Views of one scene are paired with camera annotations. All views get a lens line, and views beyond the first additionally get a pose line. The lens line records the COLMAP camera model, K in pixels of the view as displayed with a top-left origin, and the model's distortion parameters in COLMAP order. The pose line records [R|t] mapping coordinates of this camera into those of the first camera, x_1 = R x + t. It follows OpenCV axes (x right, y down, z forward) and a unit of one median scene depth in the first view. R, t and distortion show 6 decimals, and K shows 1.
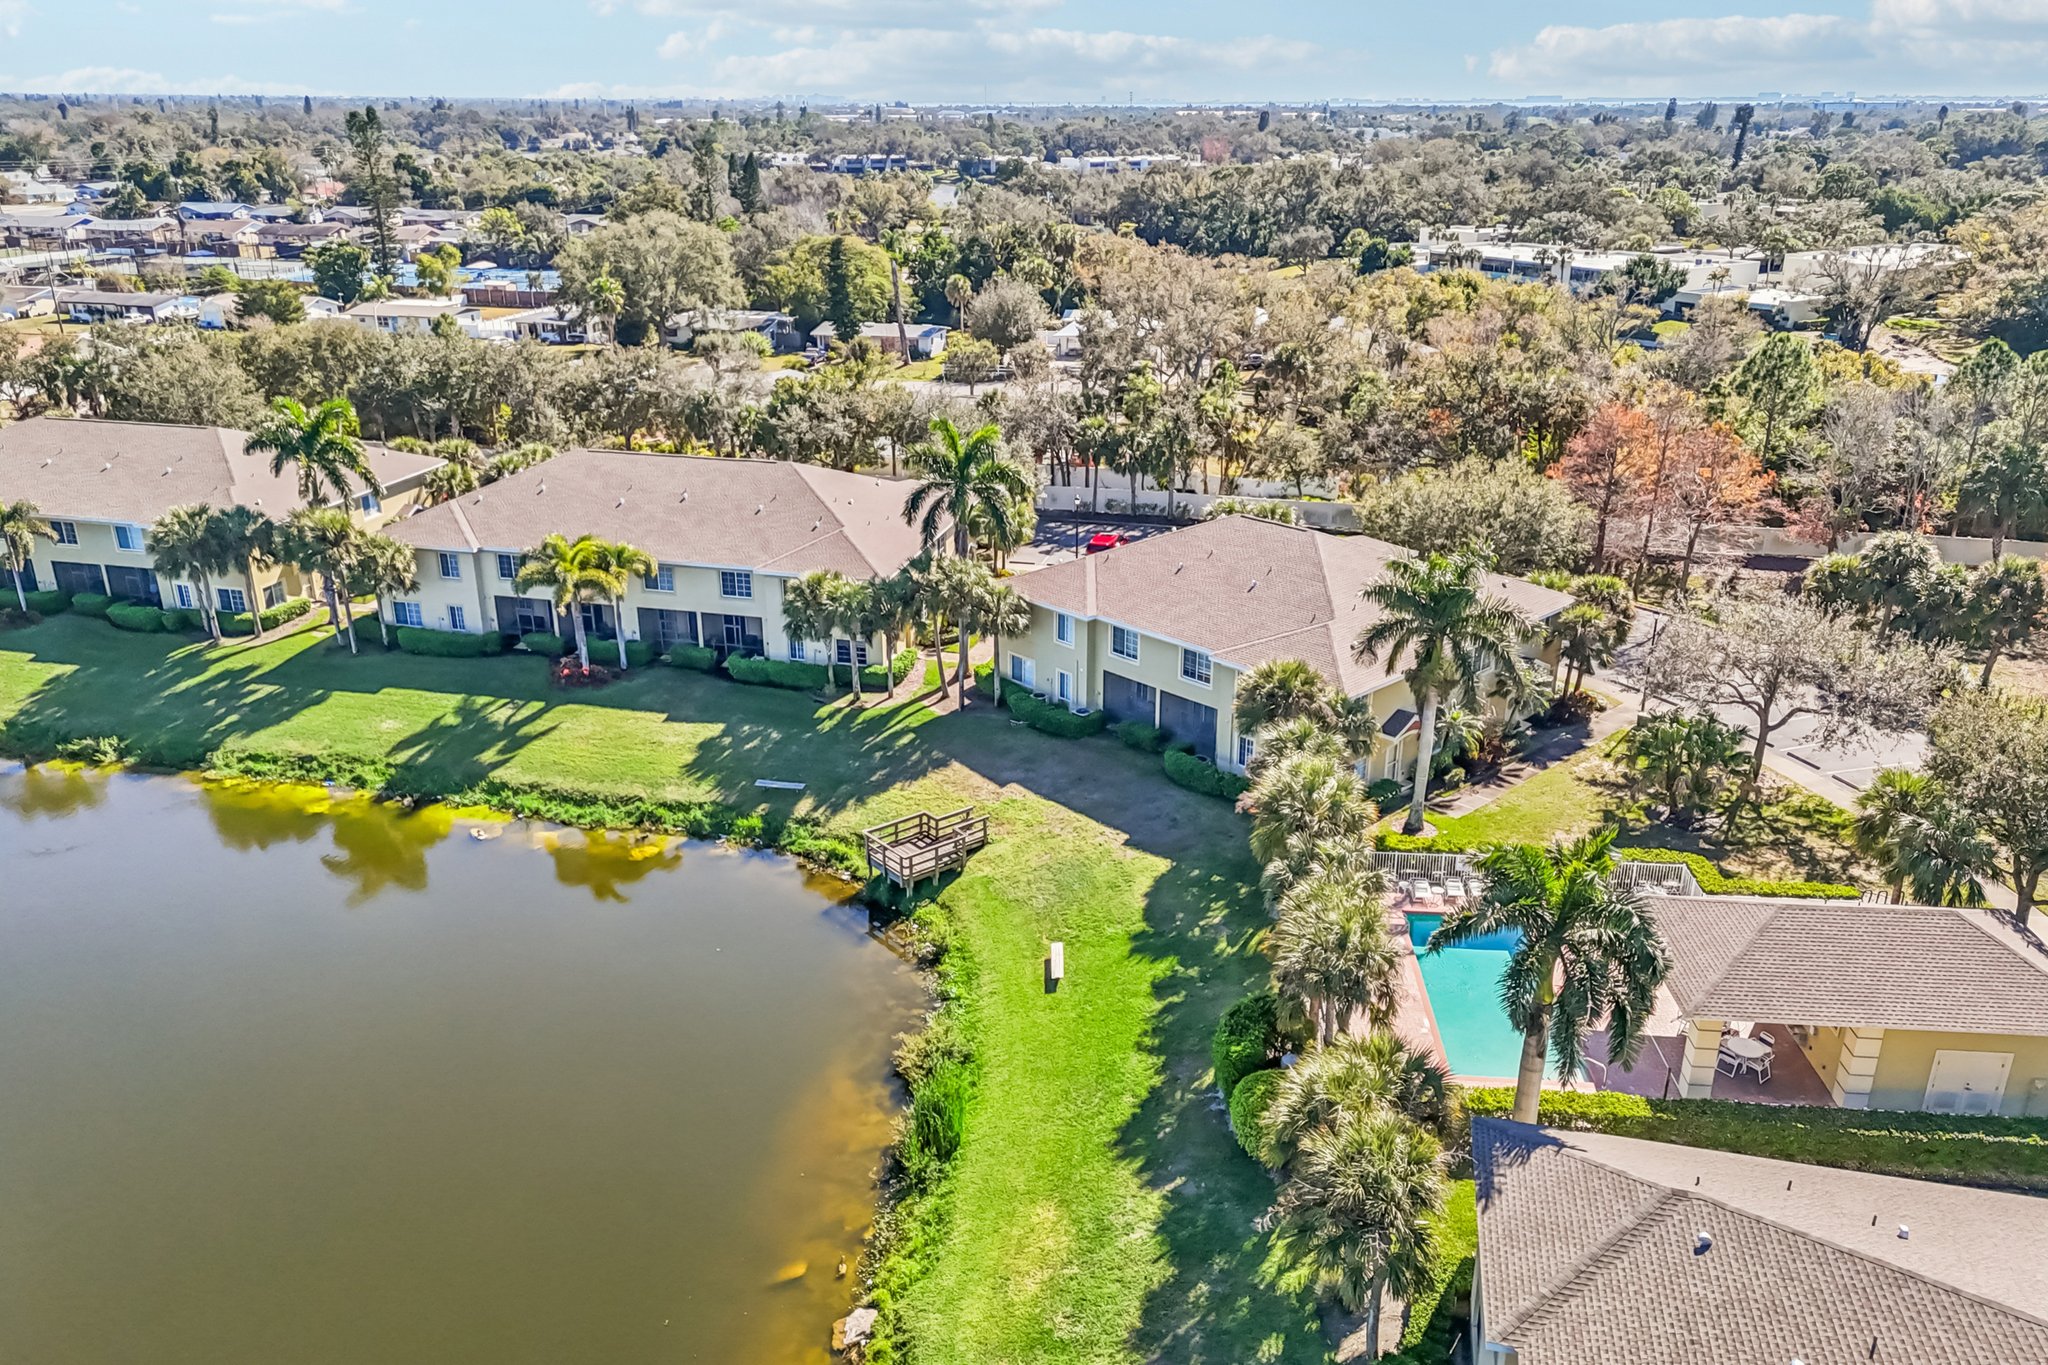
lens RADIAL K [[1491.8, 0, 1025.7], [0, 1491.8, 695.8], [0, 0, 1]] dist [0.060466, -0.059187]
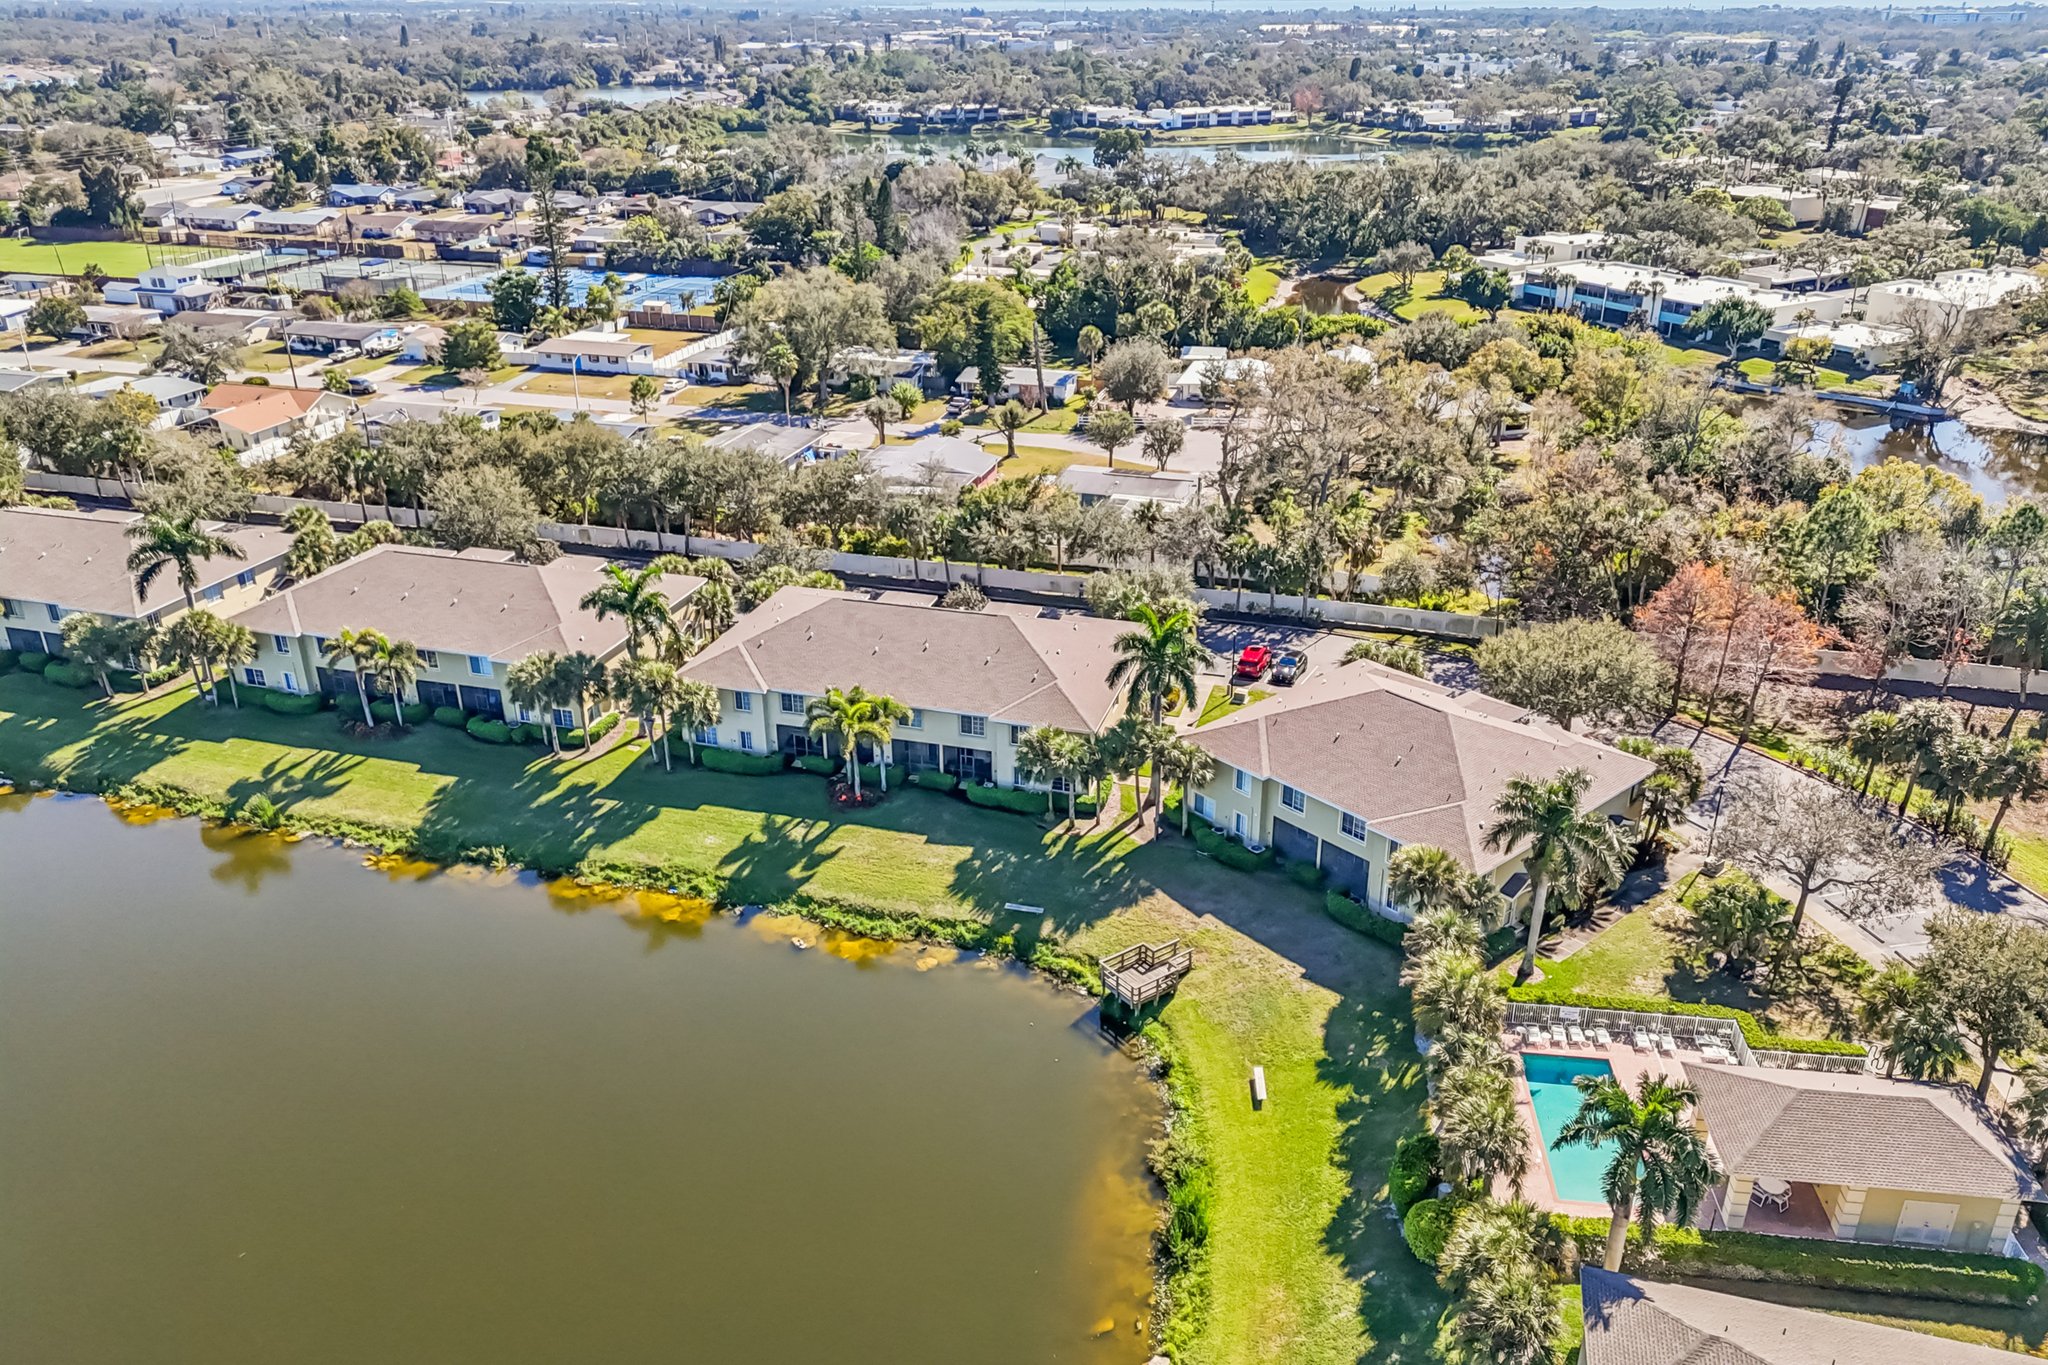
lens RADIAL K [[1484.0, 0, 1024.0], [0, 1484.0, 682.5], [0, 0, 1]] dist [0.081560, -0.094436]
pose [[0.998903, 0.014462, -0.044542, -0.104035], [-0.012205, 0.998648, 0.050524, -0.189599], [0.045213, -0.049925, 0.997729, -0.261954]]
